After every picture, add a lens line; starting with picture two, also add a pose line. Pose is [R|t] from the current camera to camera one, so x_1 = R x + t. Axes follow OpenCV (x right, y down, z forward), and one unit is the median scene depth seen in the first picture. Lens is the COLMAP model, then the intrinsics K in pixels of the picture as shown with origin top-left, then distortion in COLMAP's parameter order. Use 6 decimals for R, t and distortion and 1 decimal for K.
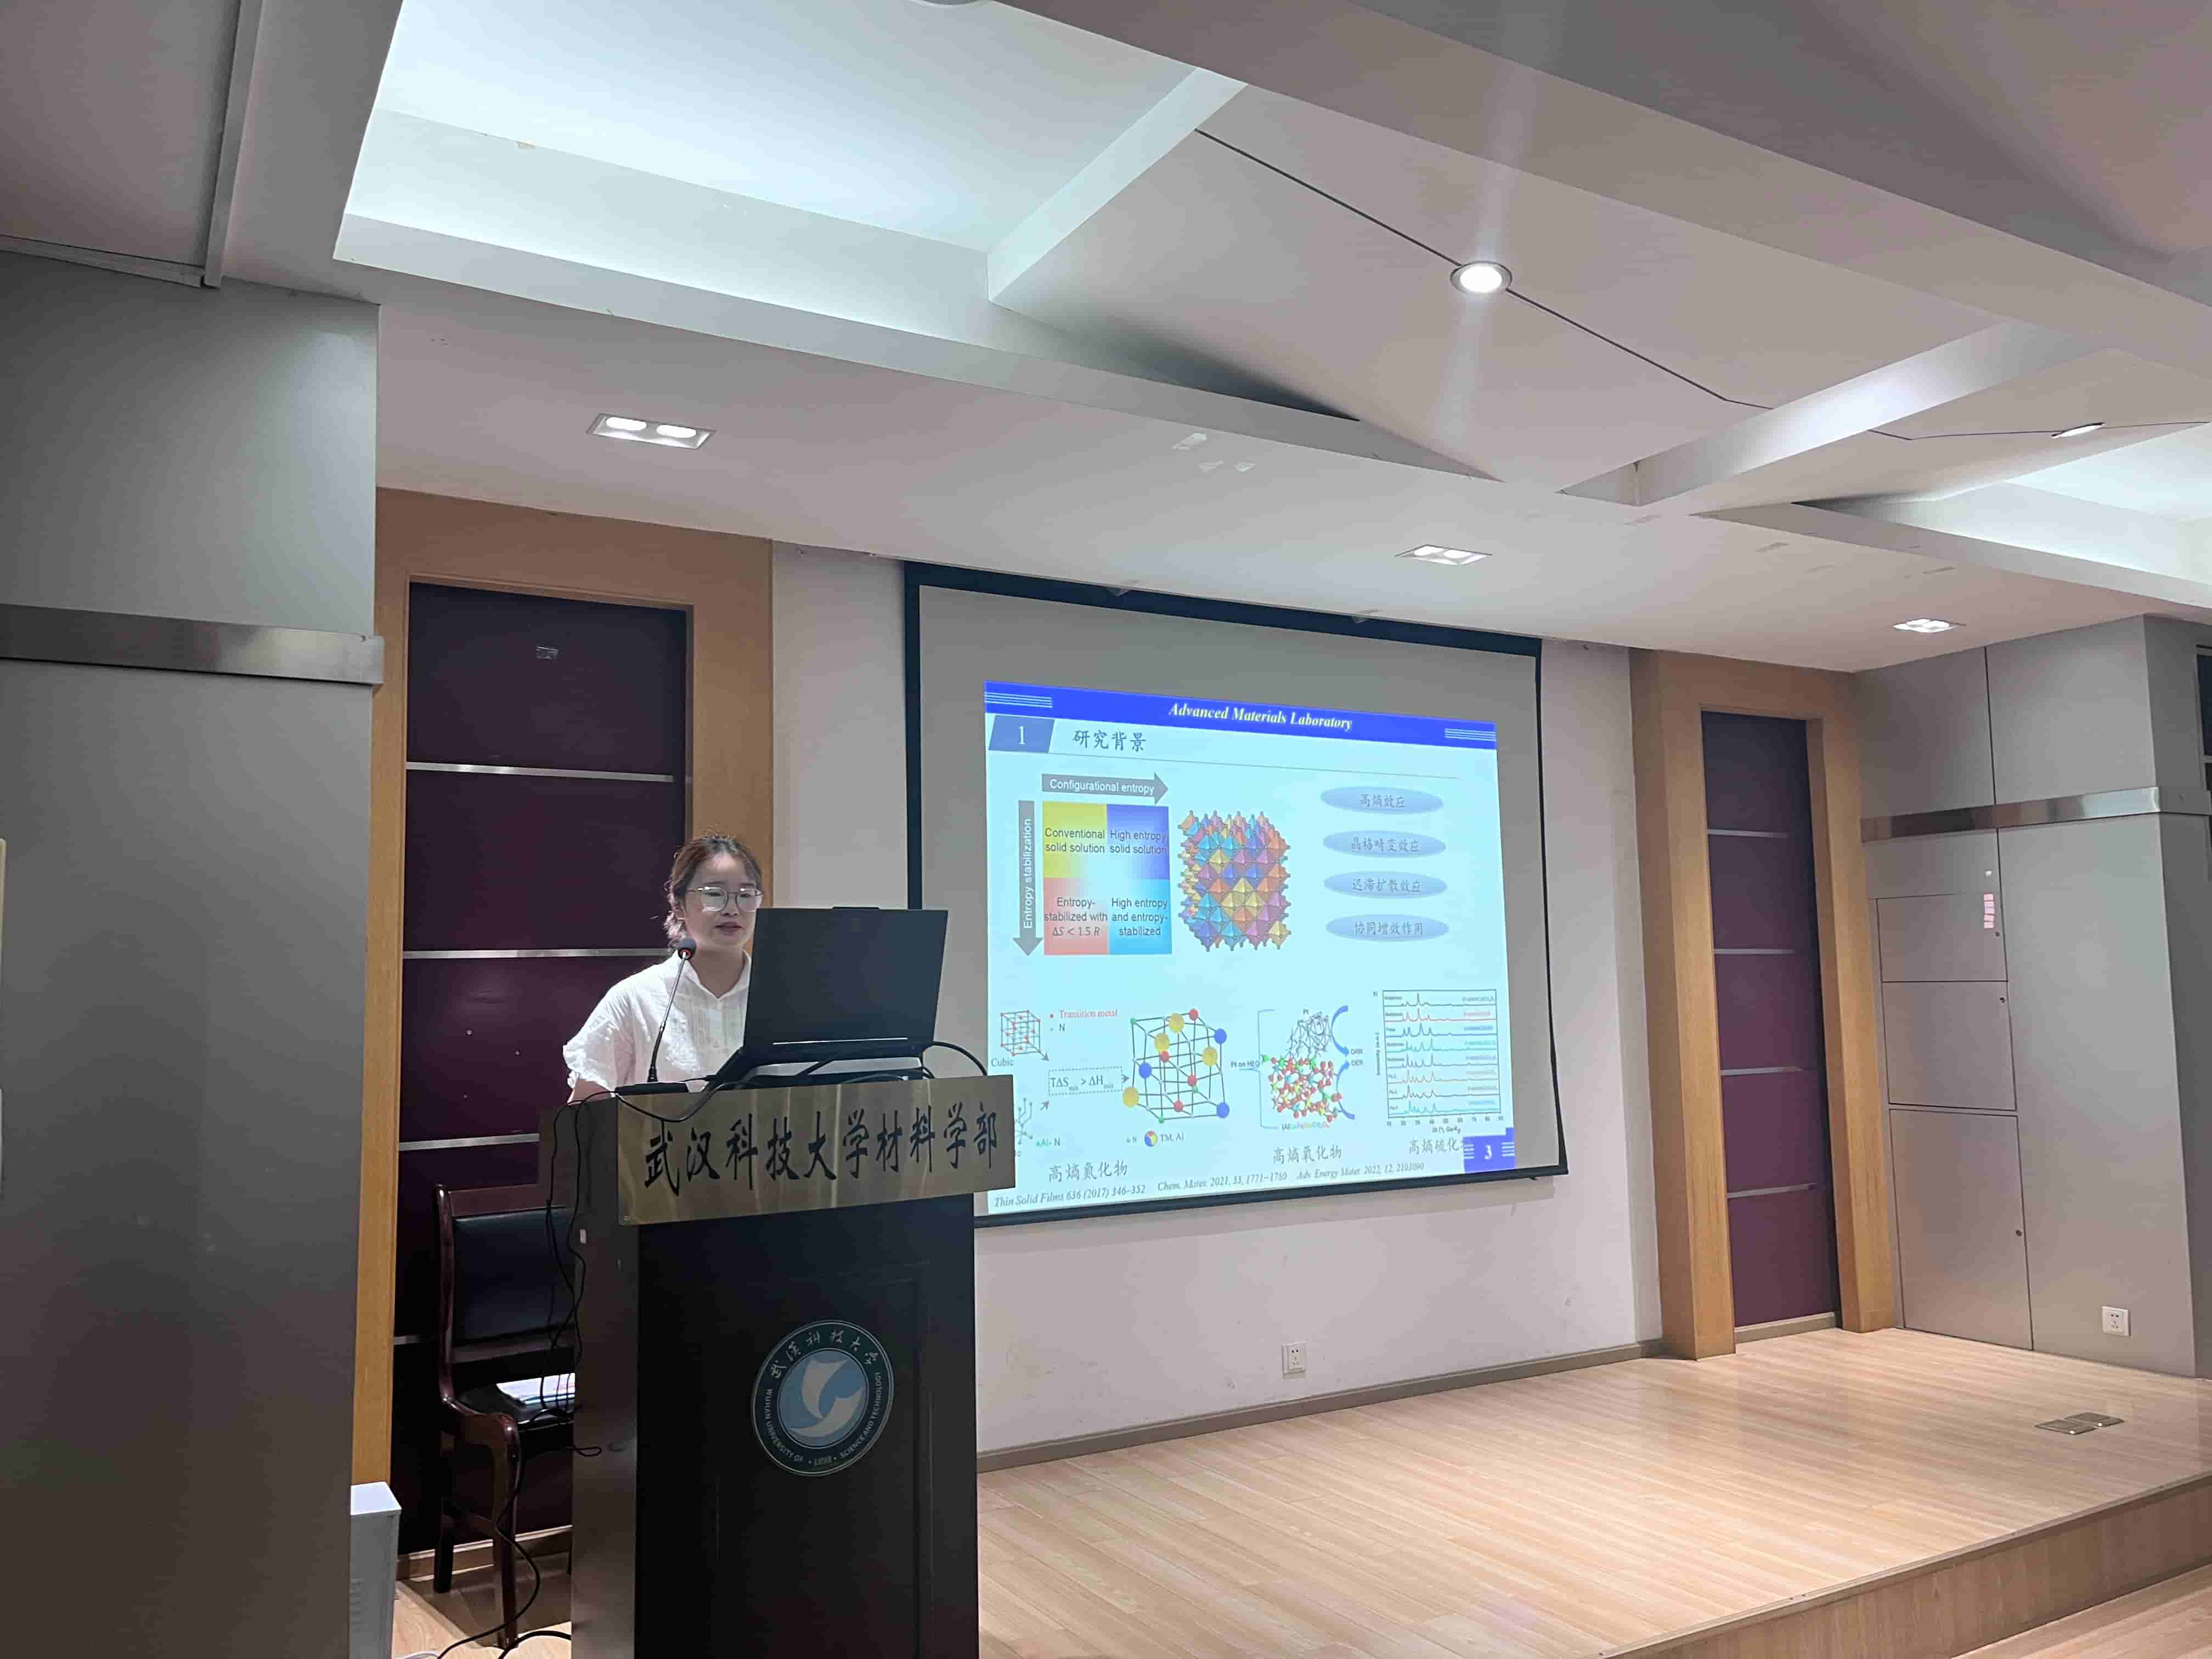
lens RADIAL K [[1681.9, 0, 1121.9], [0, 1681.9, 841.4], [0, 0, 1]] dist [0.022705, -0.006986]
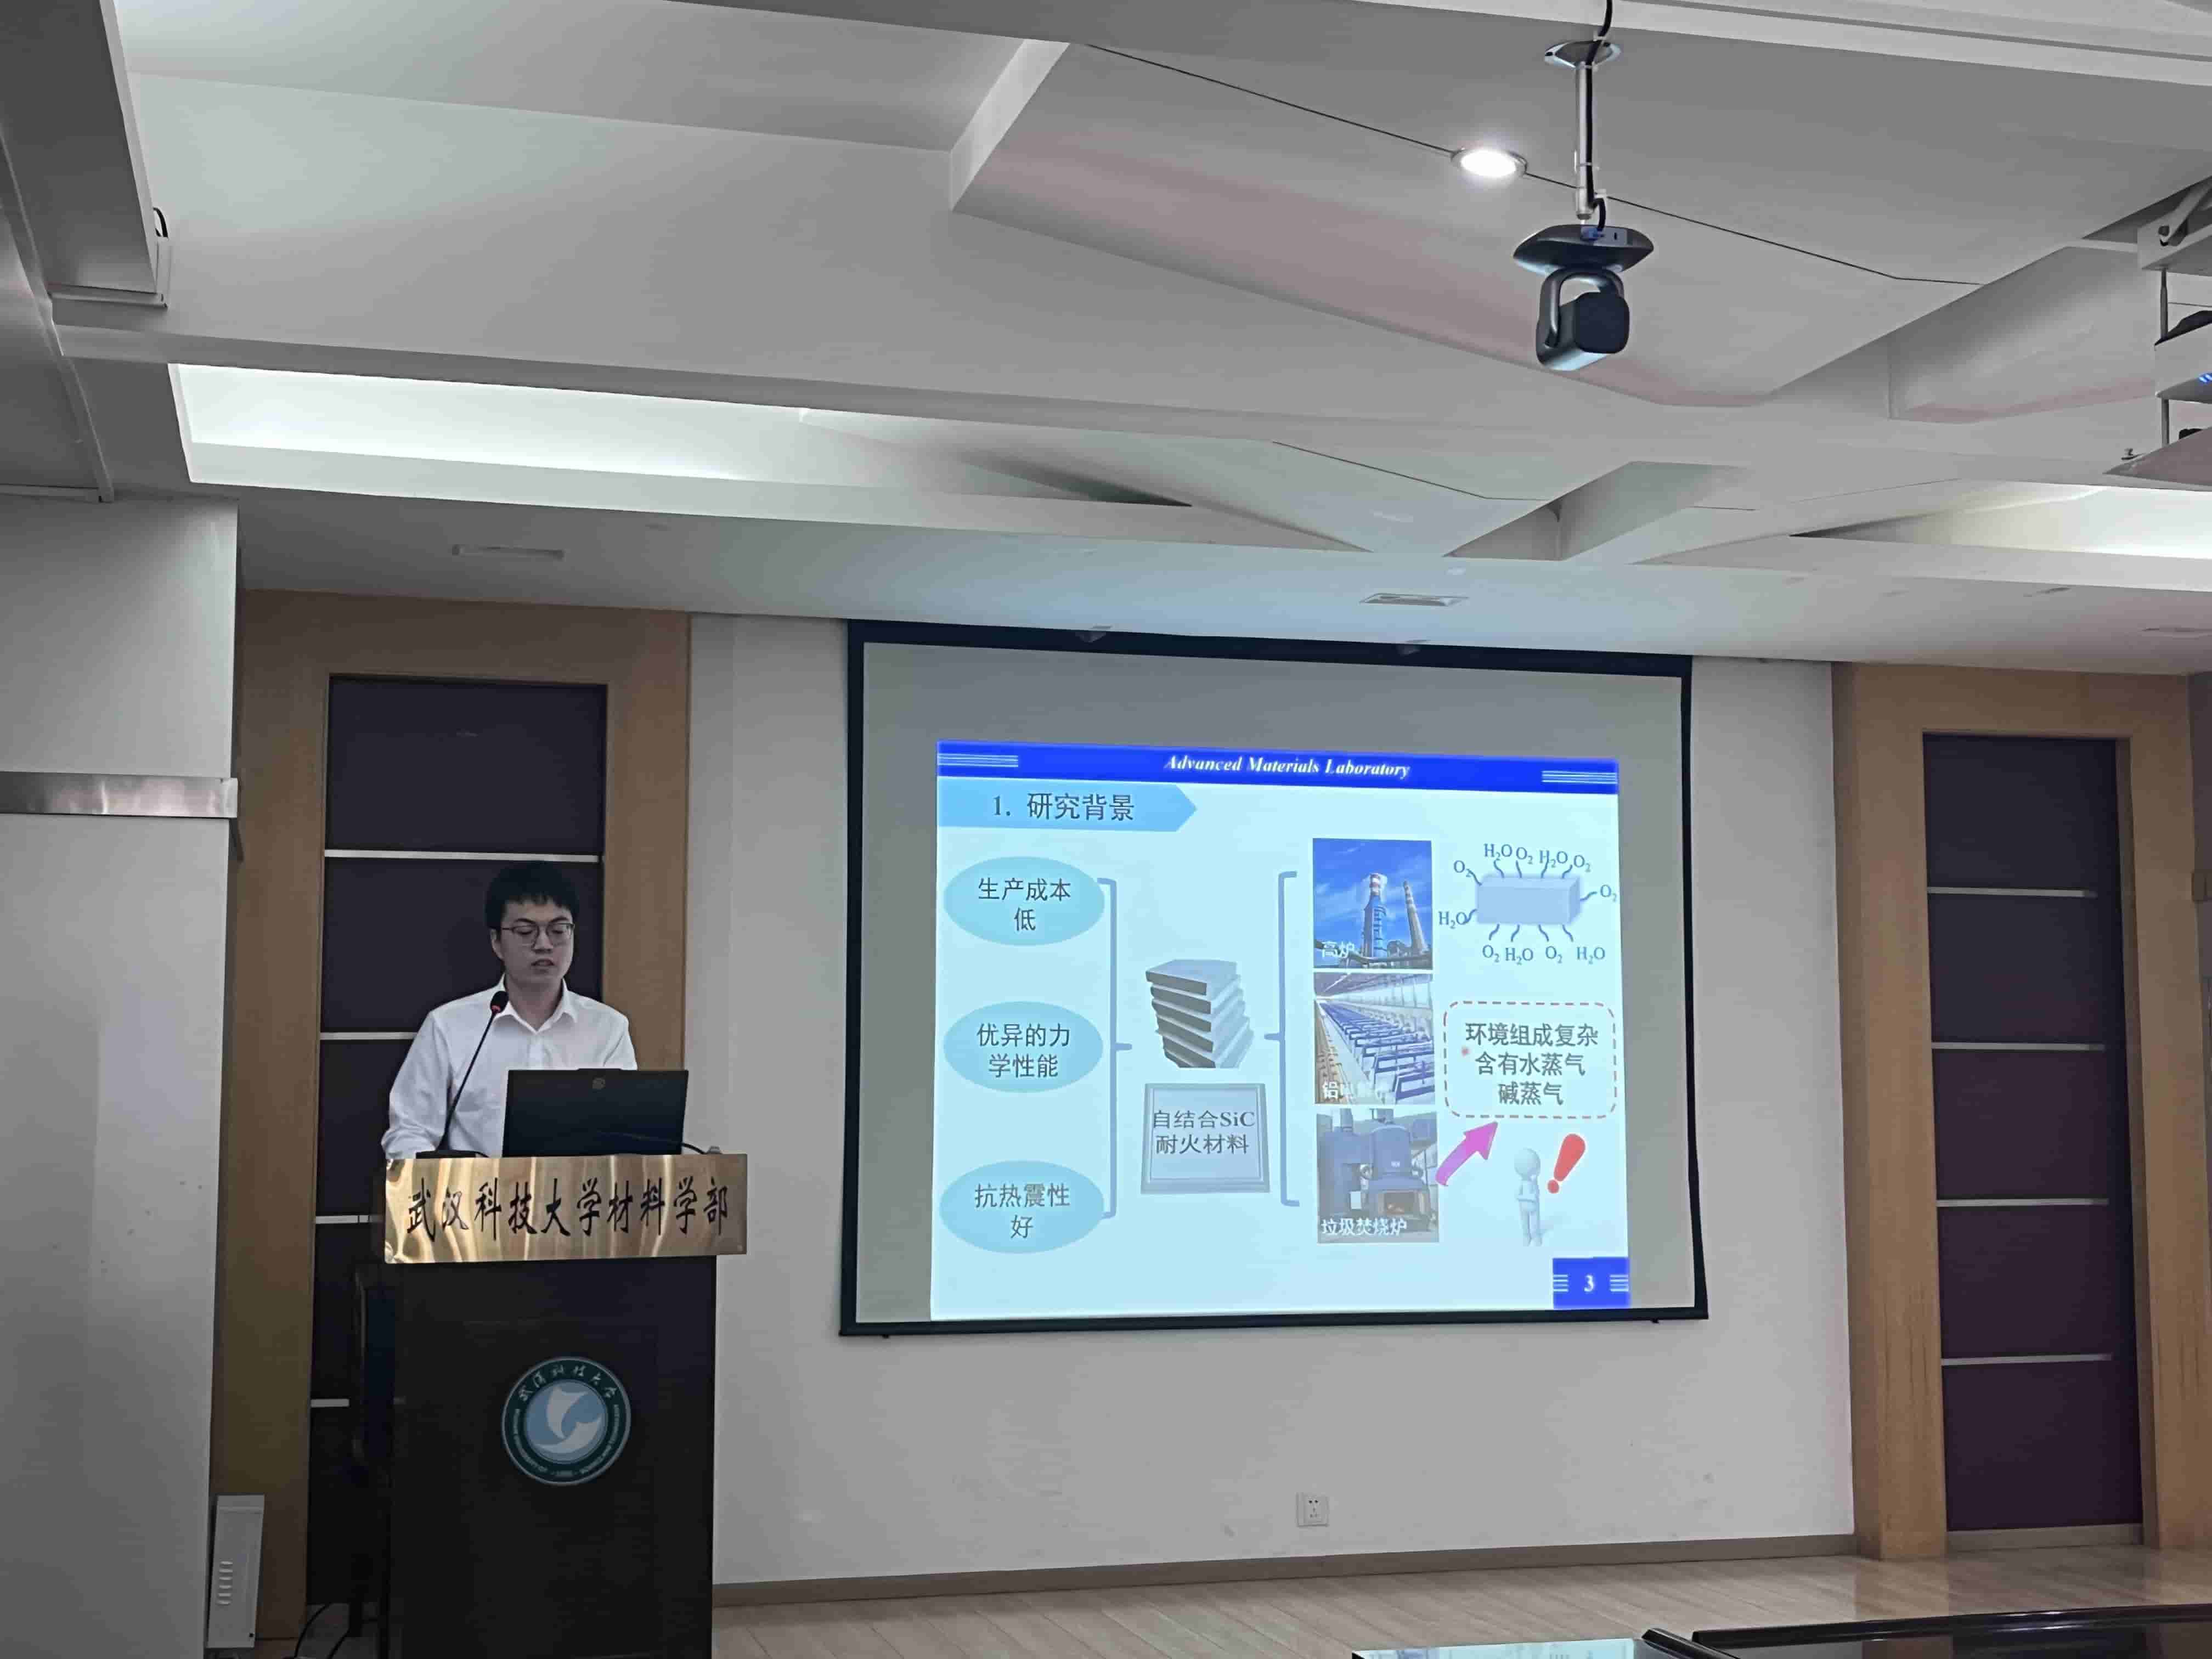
lens RADIAL K [[2875.0, 0, 1107.9], [0, 2875.0, 818.1], [0, 0, 1]] dist [0.038930, -0.002471]
pose [[0.967778, -0.005280, -0.251749, 0.537250], [0.004945, 0.999986, -0.001962, -0.066734], [0.251755, 0.000654, 0.967791, -0.658955]]
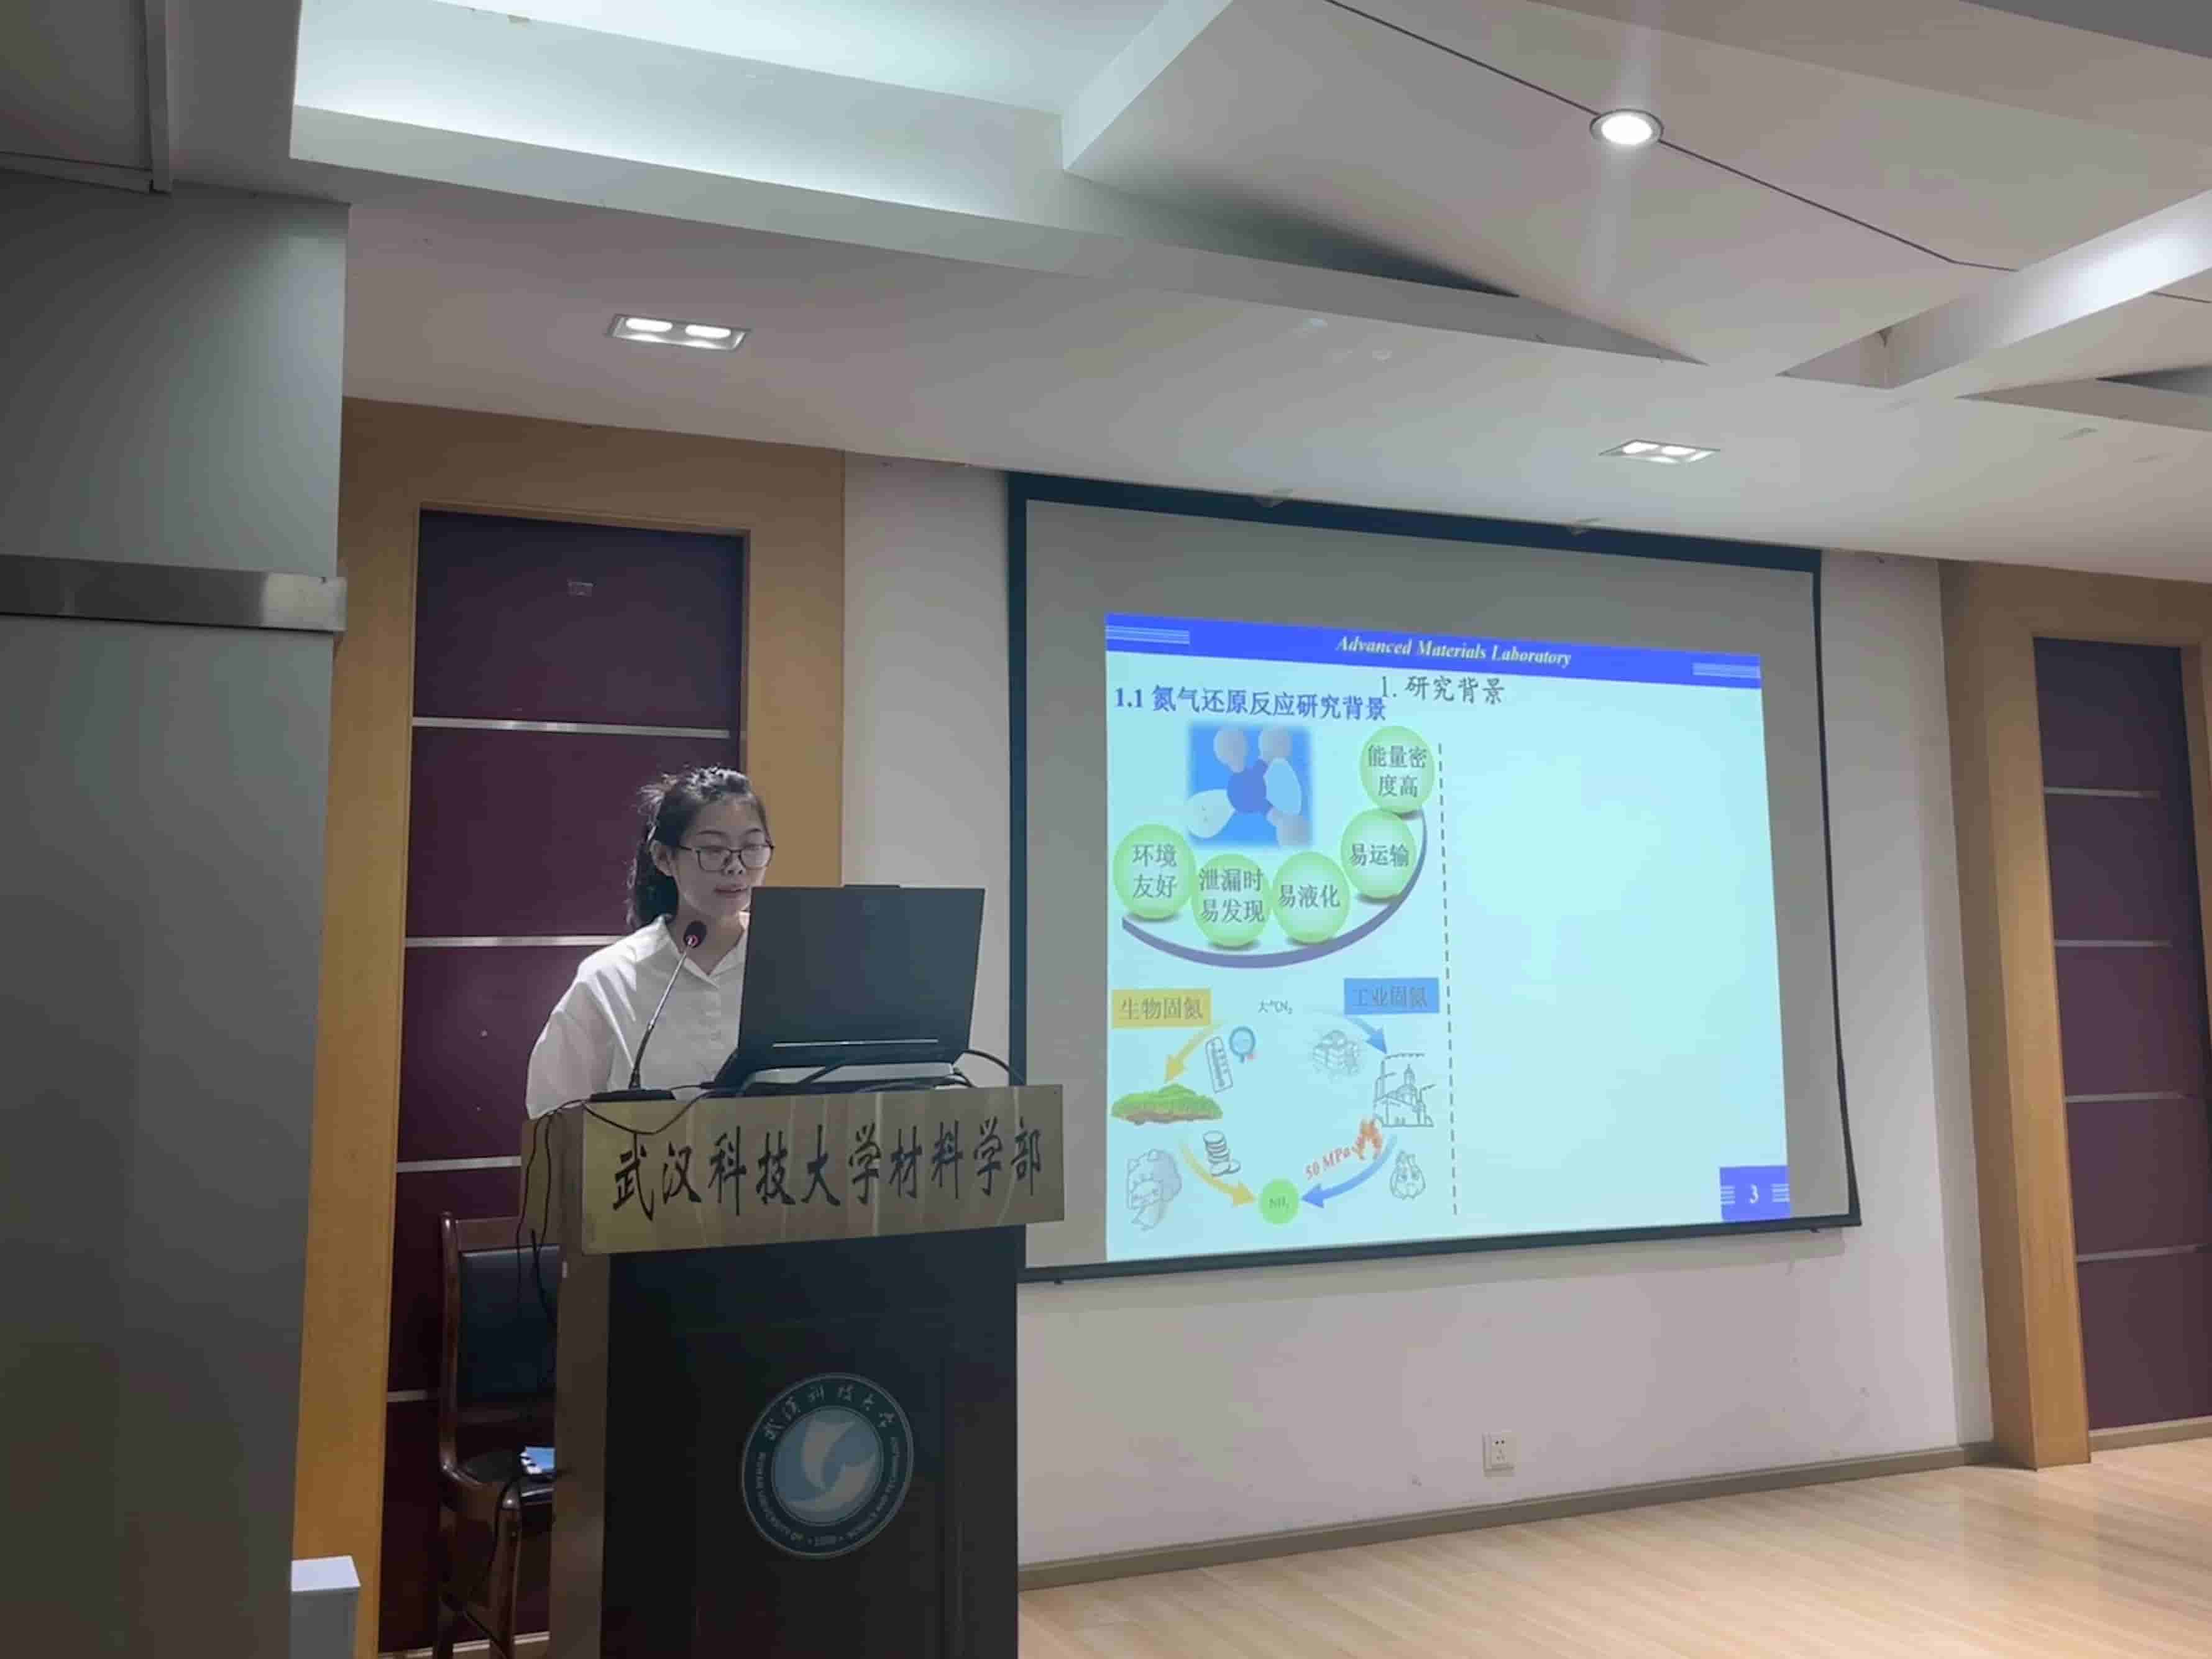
lens RADIAL K [[2128.5, 0, 1208.6], [0, 2128.5, 718.8], [0, 0, 1]] dist [0.010148, 0.030539]
pose [[0.995551, -0.007651, -0.093915, 0.089887], [0.003885, 0.999183, -0.040221, -0.000981], [0.094146, 0.039677, 0.994767, -0.048766]]
